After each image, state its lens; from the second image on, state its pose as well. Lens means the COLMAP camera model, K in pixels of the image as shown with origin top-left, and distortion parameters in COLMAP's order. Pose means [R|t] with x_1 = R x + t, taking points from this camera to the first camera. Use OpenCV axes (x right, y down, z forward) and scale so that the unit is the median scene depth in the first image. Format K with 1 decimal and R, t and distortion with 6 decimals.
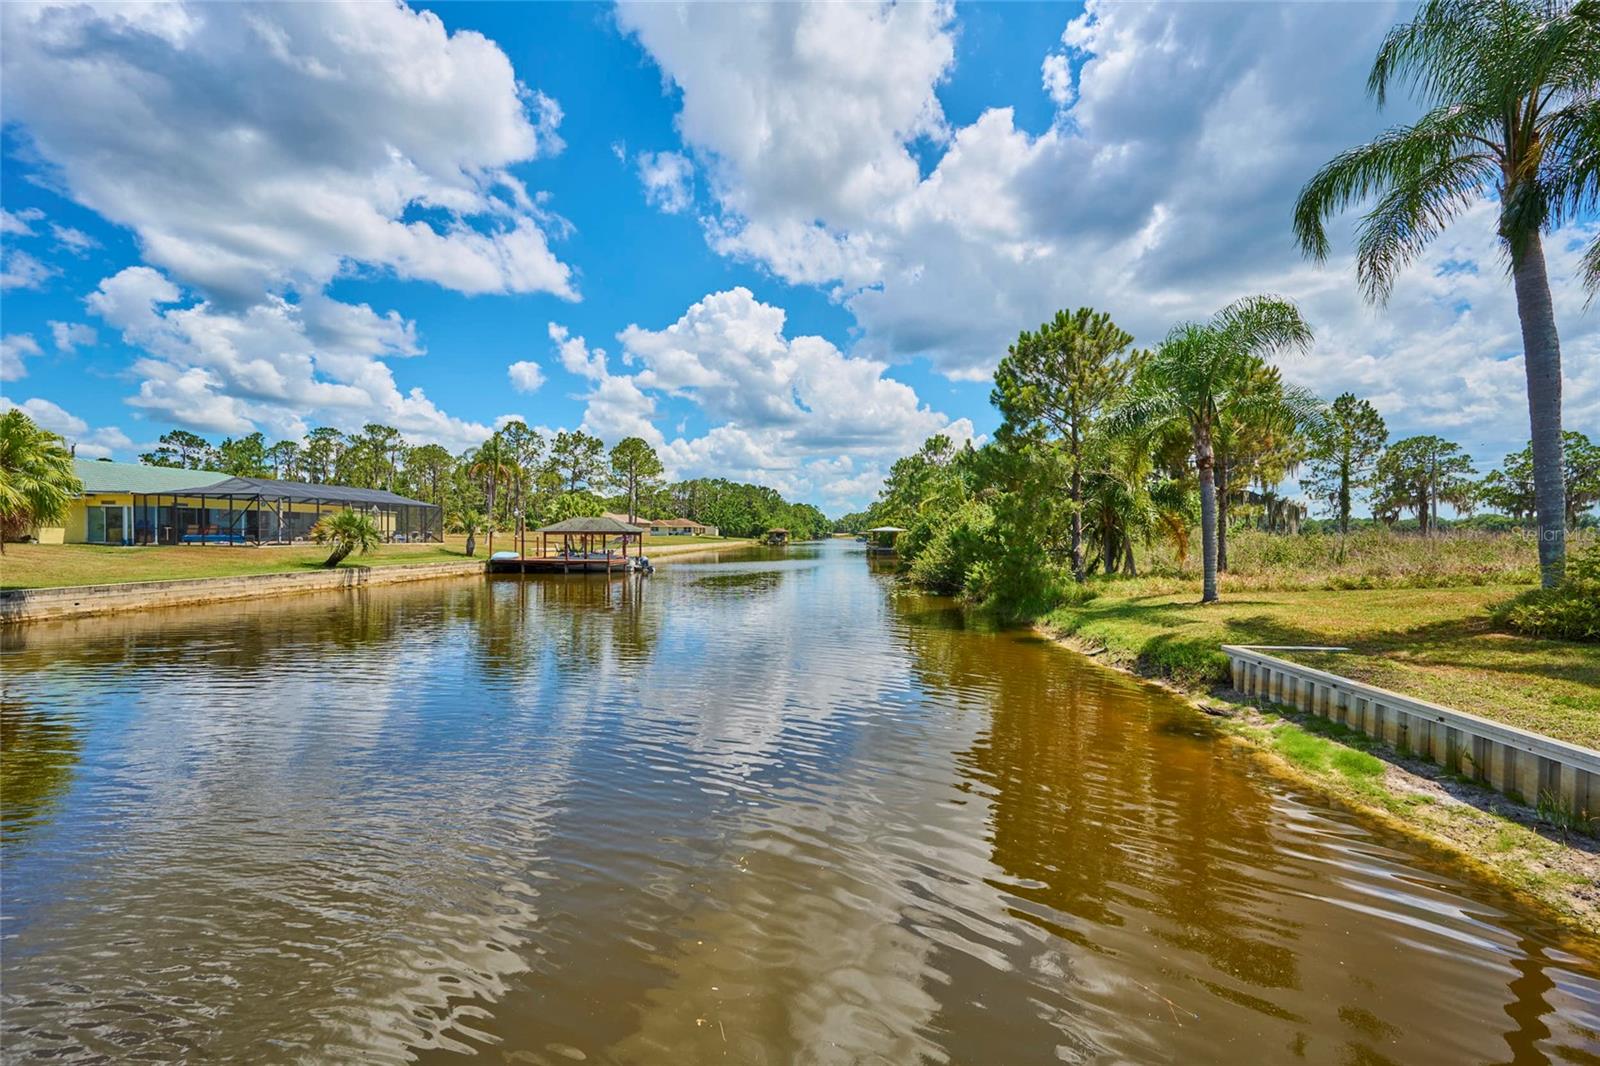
lens RADIAL K [[634.7, 0, 800.0], [0, 634.7, 533.0], [0, 0, 1]] dist [0.001766, 0.000031]
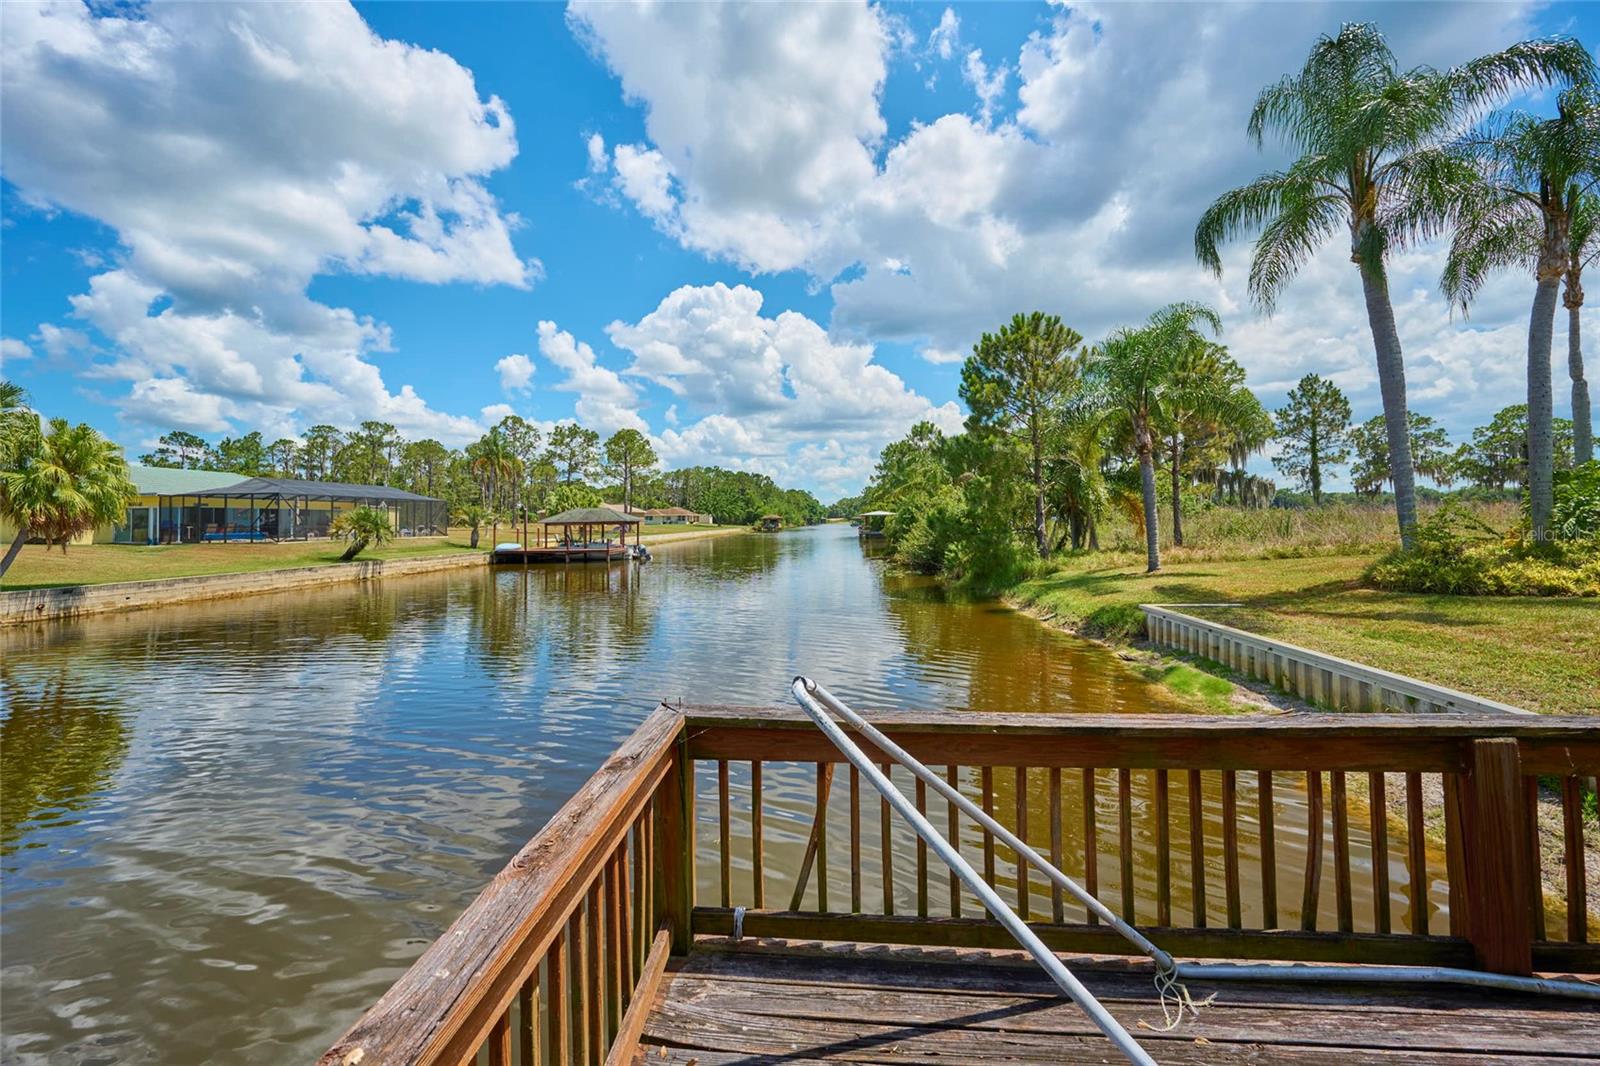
lens RADIAL K [[639.7, 0, 796.9], [0, 639.7, 492.7], [0, 0, 1]] dist [-0.000513, 0.000118]
pose [[0.999753, -0.021696, 0.004850, 0.004601], [0.021877, 0.998911, -0.041213, 0.000461], [-0.003951, 0.041309, 0.999139, -0.051523]]
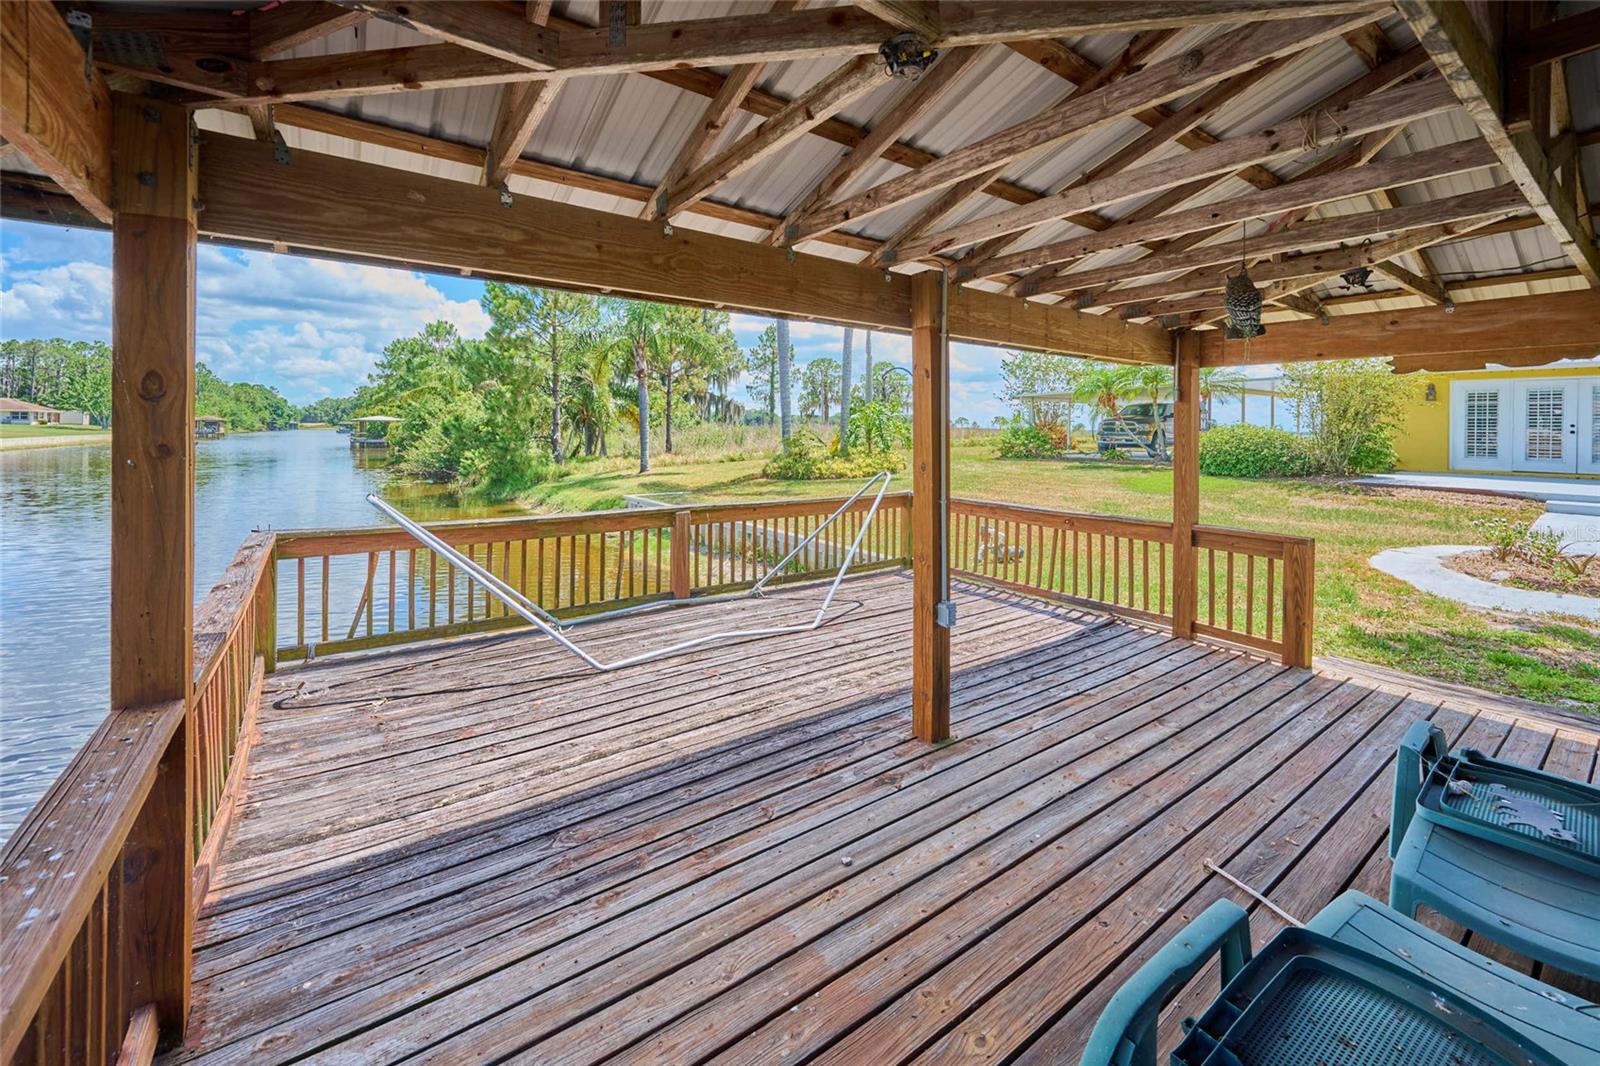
lens RADIAL K [[641.9, 0, 800.4], [0, 641.9, 427.5], [0, 0, 1]] dist [-0.000320, -0.000227]
pose [[0.755399, 0.003756, 0.655254, -0.008611], [-0.006788, 0.999975, 0.002094, 0.001205], [-0.655230, -0.006030, 0.755406, -0.114030]]
